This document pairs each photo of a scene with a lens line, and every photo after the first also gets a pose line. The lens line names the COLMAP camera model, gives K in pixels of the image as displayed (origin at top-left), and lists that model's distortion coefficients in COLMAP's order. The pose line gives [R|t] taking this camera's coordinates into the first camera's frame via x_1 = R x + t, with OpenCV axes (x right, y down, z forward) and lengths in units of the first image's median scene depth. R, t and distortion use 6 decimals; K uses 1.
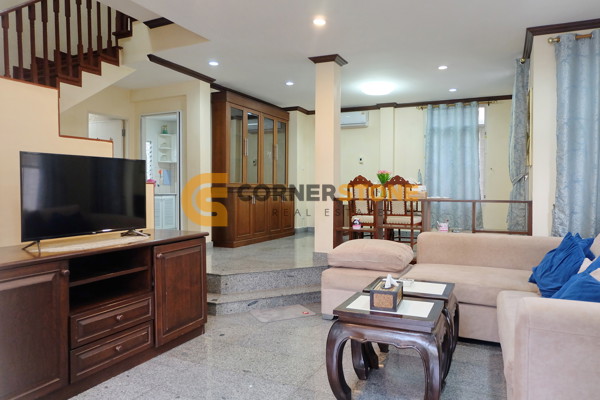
lens RADIAL K [[420.8, 0, 334.5], [0, 420.8, 205.5], [0, 0, 1]] dist [-0.029592, 0.039039]
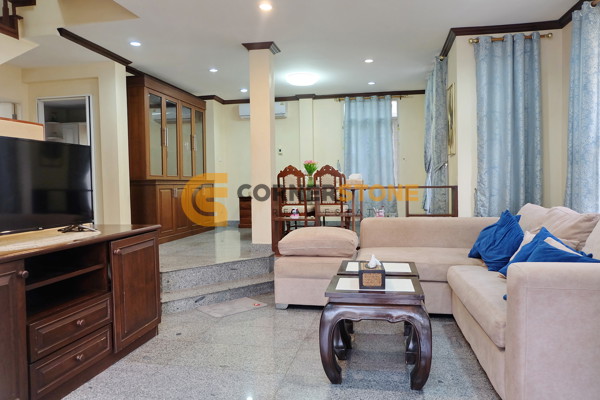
lens RADIAL K [[420.8, 0, 334.0], [0, 420.8, 202.3], [0, 0, 1]] dist [-0.029592, 0.039039]
pose [[0.969627, -0.030762, 0.242647, -0.118519], [0.028963, 0.999520, 0.010975, 0.011556], [-0.242868, -0.003614, 0.970053, 0.007563]]
